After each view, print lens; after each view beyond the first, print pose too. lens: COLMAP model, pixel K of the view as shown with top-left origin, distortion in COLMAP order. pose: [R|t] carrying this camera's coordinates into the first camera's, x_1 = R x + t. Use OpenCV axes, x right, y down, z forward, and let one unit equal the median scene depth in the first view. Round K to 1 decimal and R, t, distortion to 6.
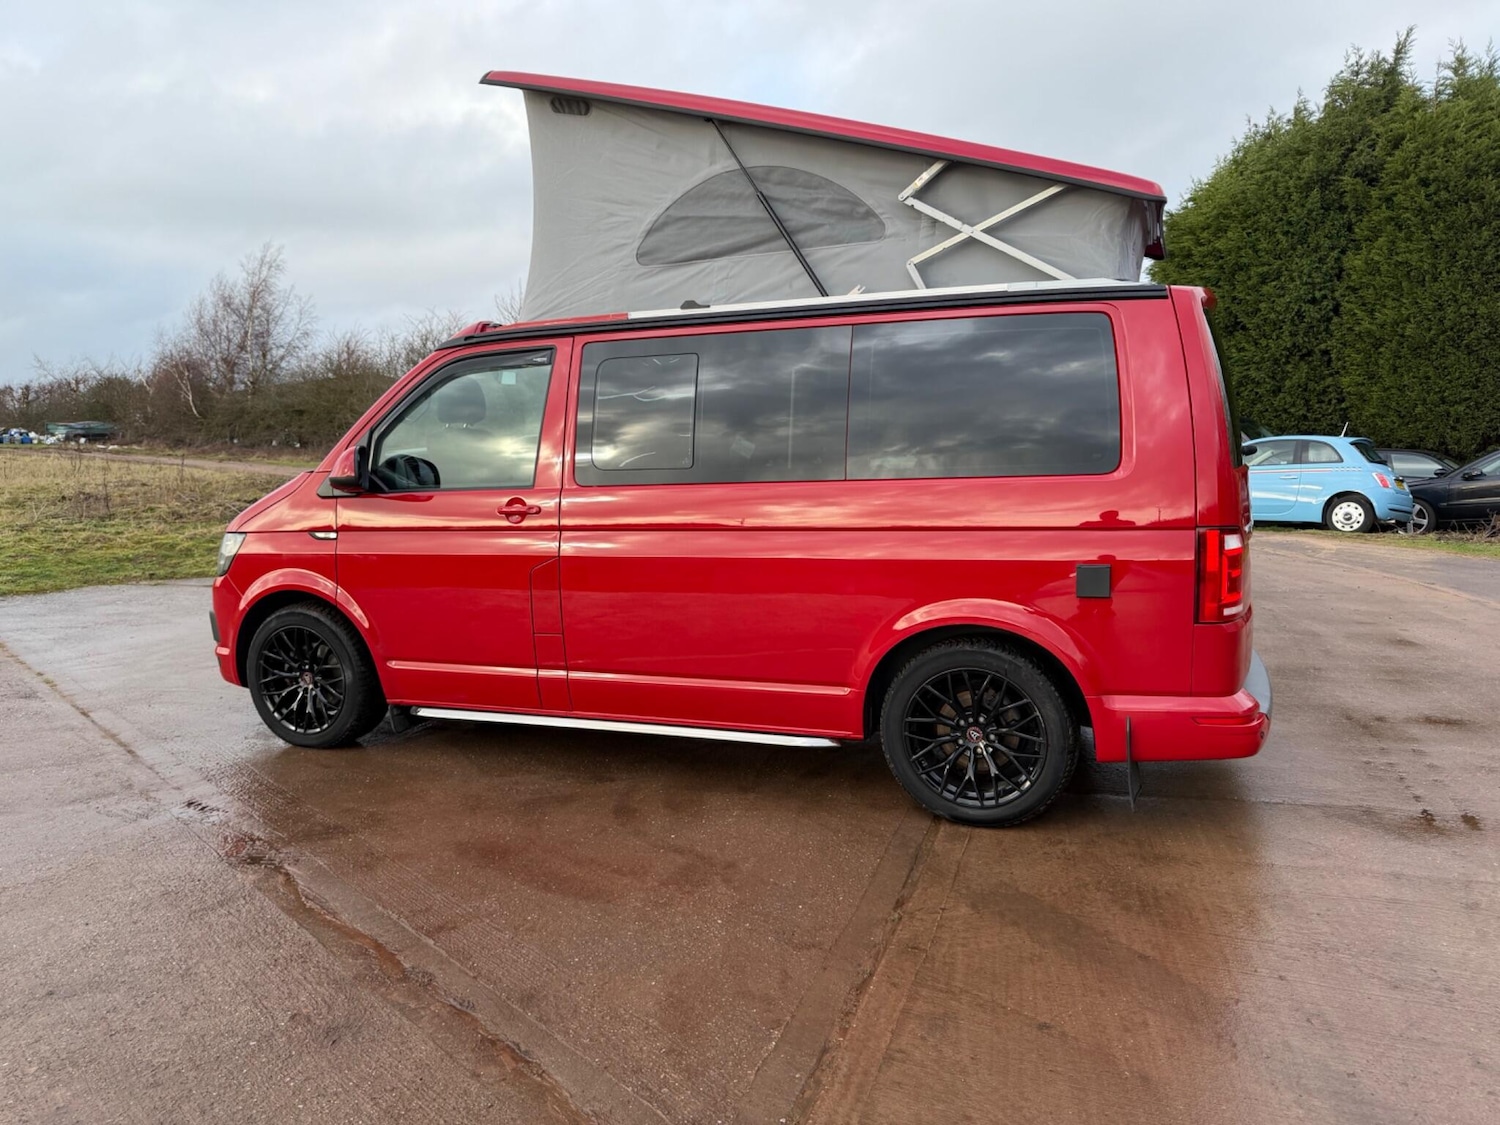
lens RADIAL K [[1059.6, 0, 750.2], [0, 1059.6, 568.0], [0, 0, 1]] dist [0.005388, -0.007211]
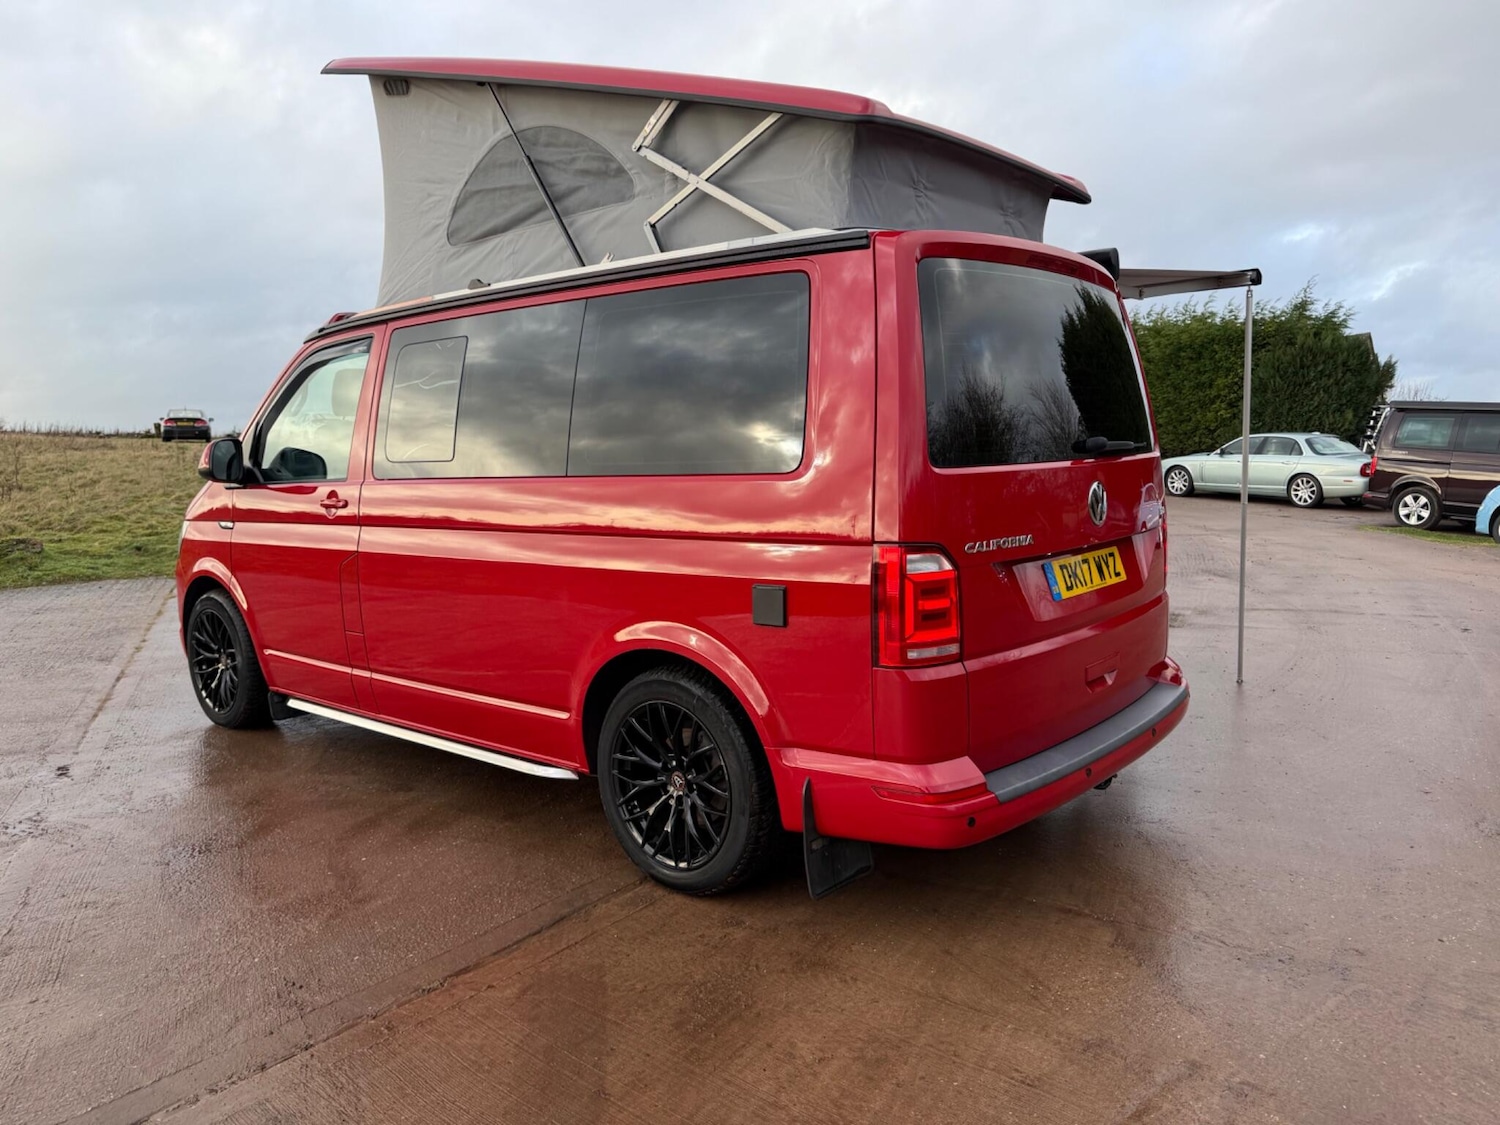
lens RADIAL K [[1058.6, 0, 791.5], [0, 1058.6, 560.4], [0, 0, 1]] dist [-0.043810, -0.002184]
pose [[0.955997, 0.035594, -0.291209, 0.490284], [-0.036608, 0.999328, 0.001969, -0.020439], [0.291083, 0.008778, 0.956658, 0.210659]]
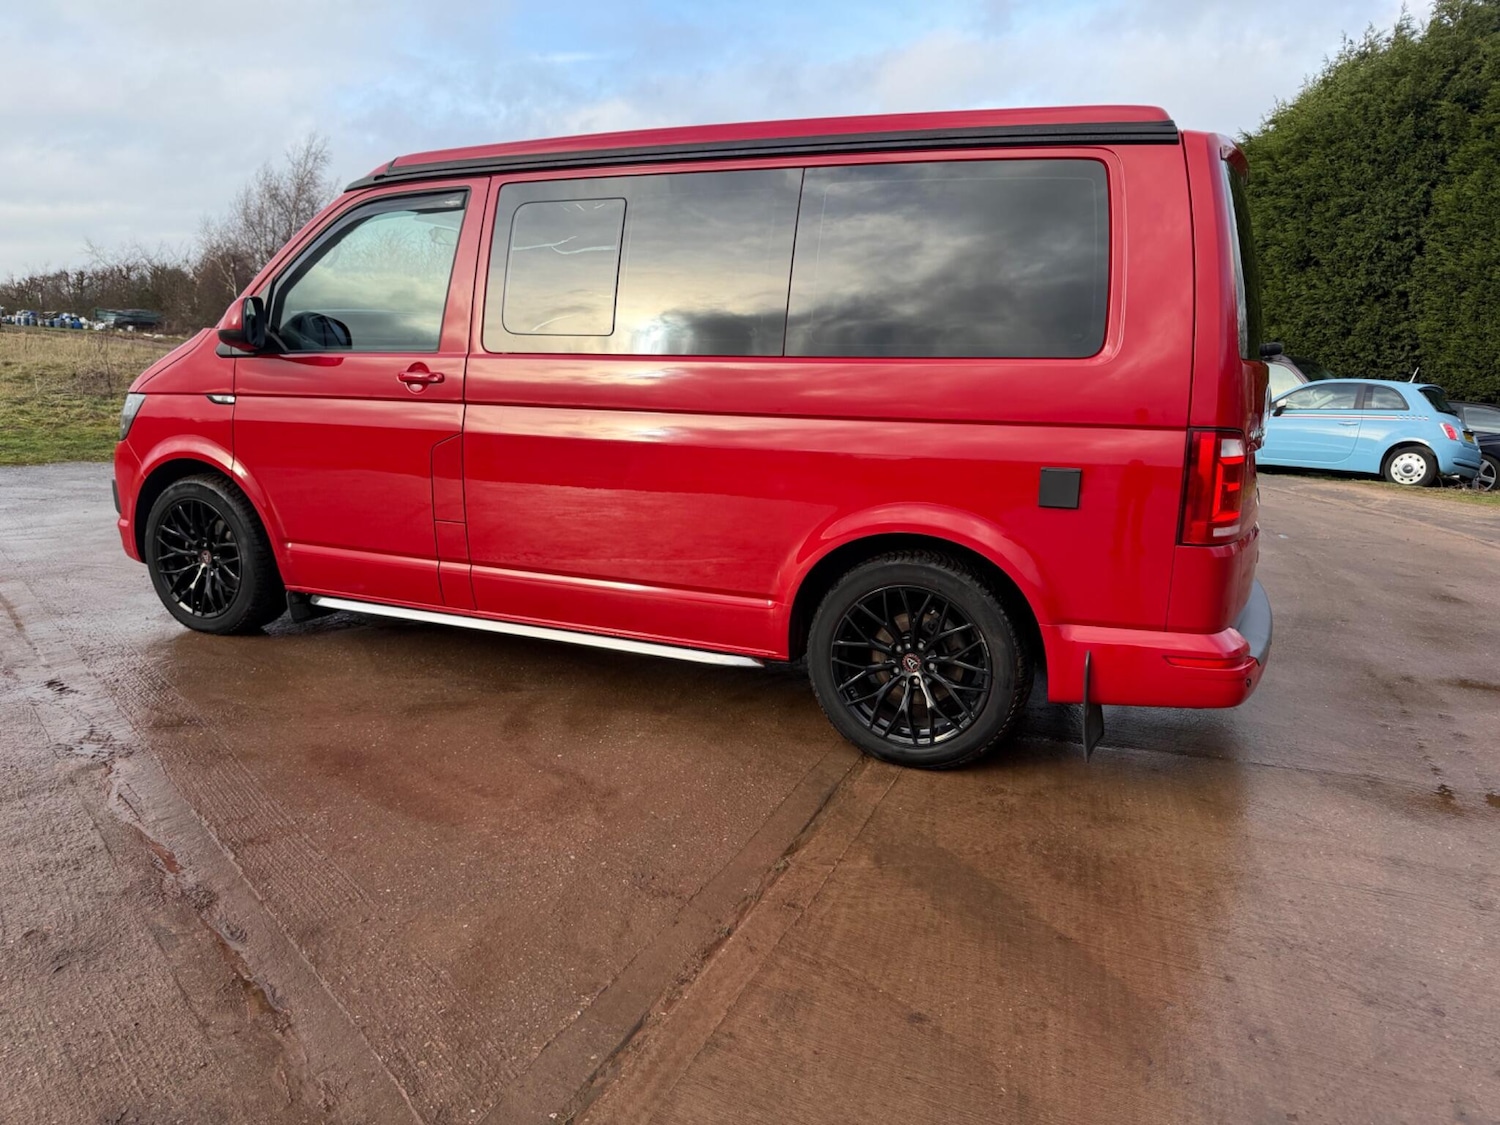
lens RADIAL K [[1061.3, 0, 744.5], [0, 1061.3, 566.9], [0, 0, 1]] dist [0.001748, -0.004204]
pose [[0.997209, 0.060828, -0.043299, 0.100269], [-0.057756, 0.995944, 0.068988, 0.026953], [0.047320, -0.066295, 0.996677, 0.133136]]
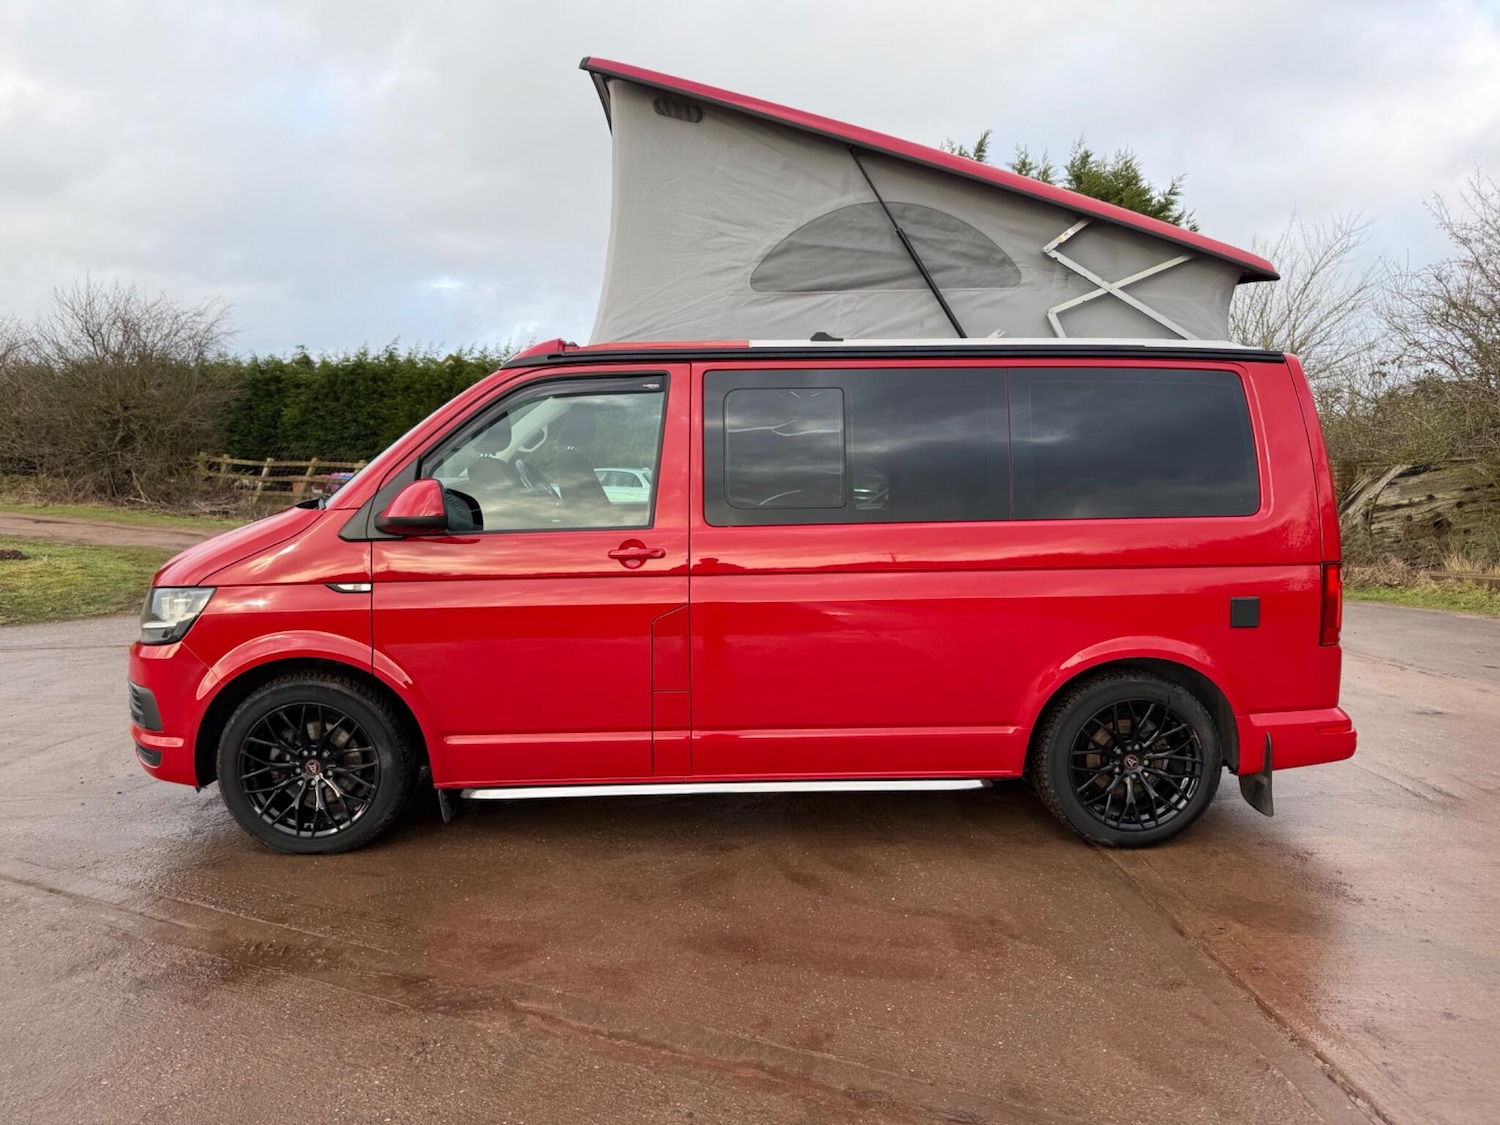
lens RADIAL K [[1065.3, 0, 750.0], [0, 1065.3, 562.5], [0, 0, 1]] dist [-0.007178, 0.004902]
pose [[0.919997, -0.017284, 0.391545, -0.504469], [0.030241, 0.999179, -0.026949, -0.021741], [-0.390758, 0.036634, 0.919764, 0.153650]]
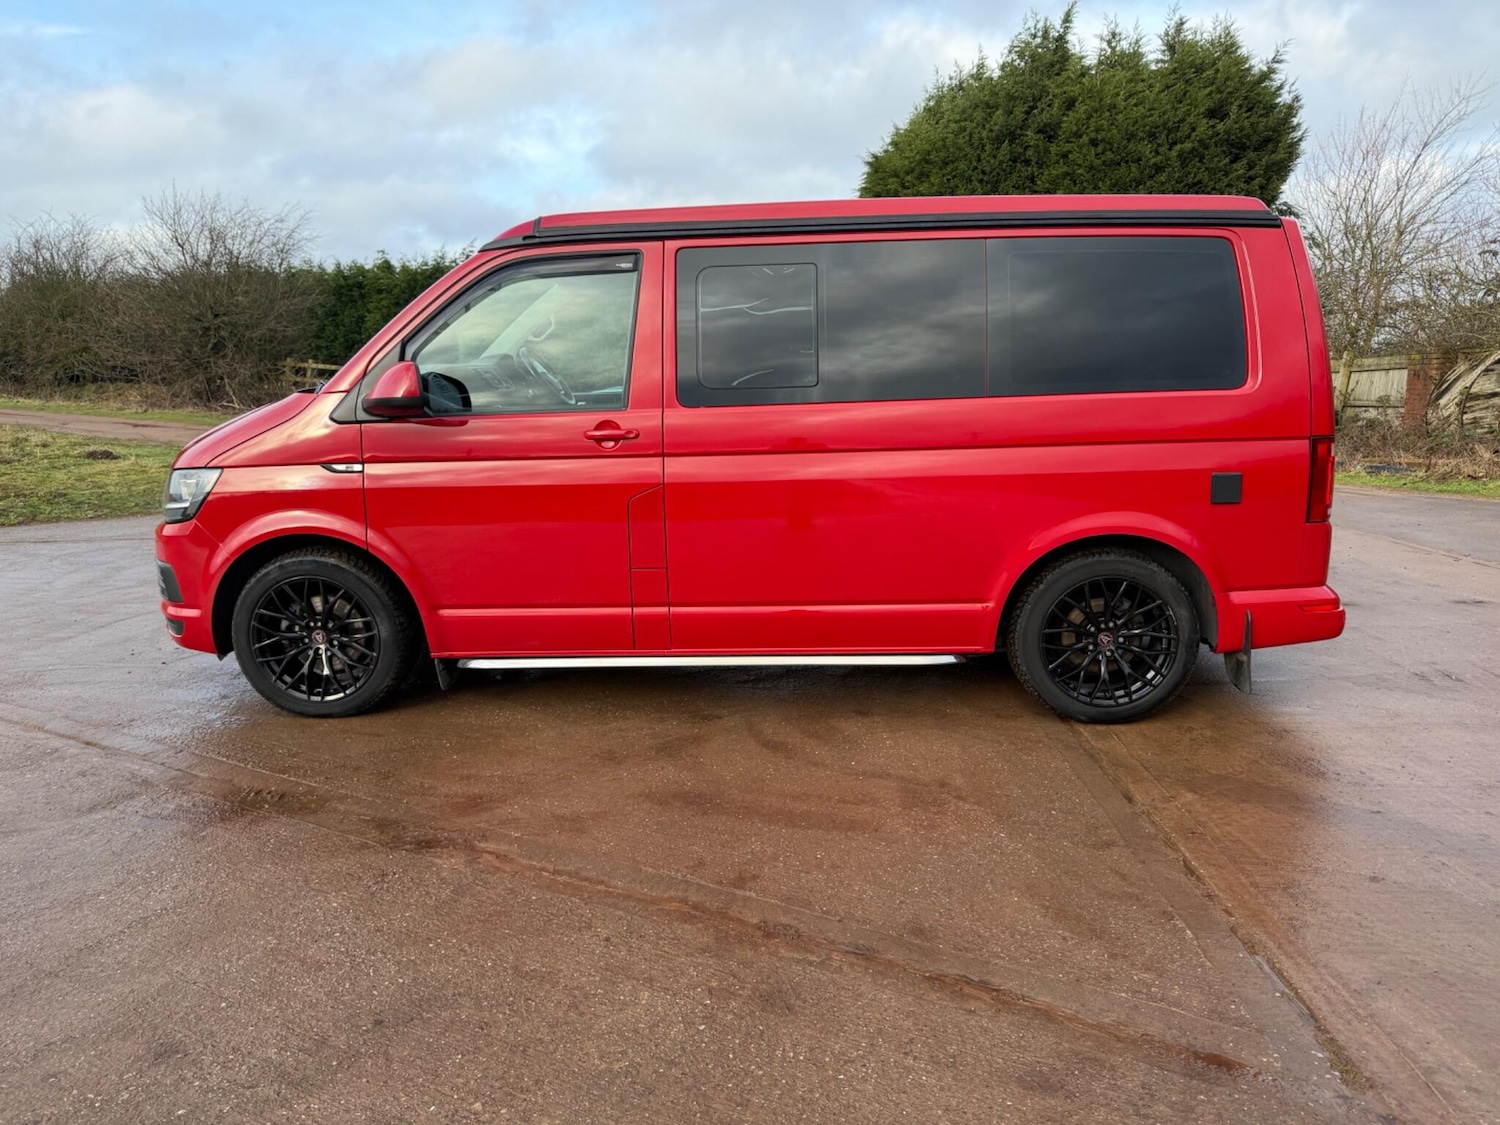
lens RADIAL K [[1059.6, 0, 750.2], [0, 1059.6, 568.0], [0, 0, 1]] dist [0.005388, -0.007211]
pose [[0.949465, -0.052768, 0.309404, -0.414324], [0.033895, 0.997239, 0.066065, 0.004356], [-0.312036, -0.052239, 0.948633, 0.098168]]
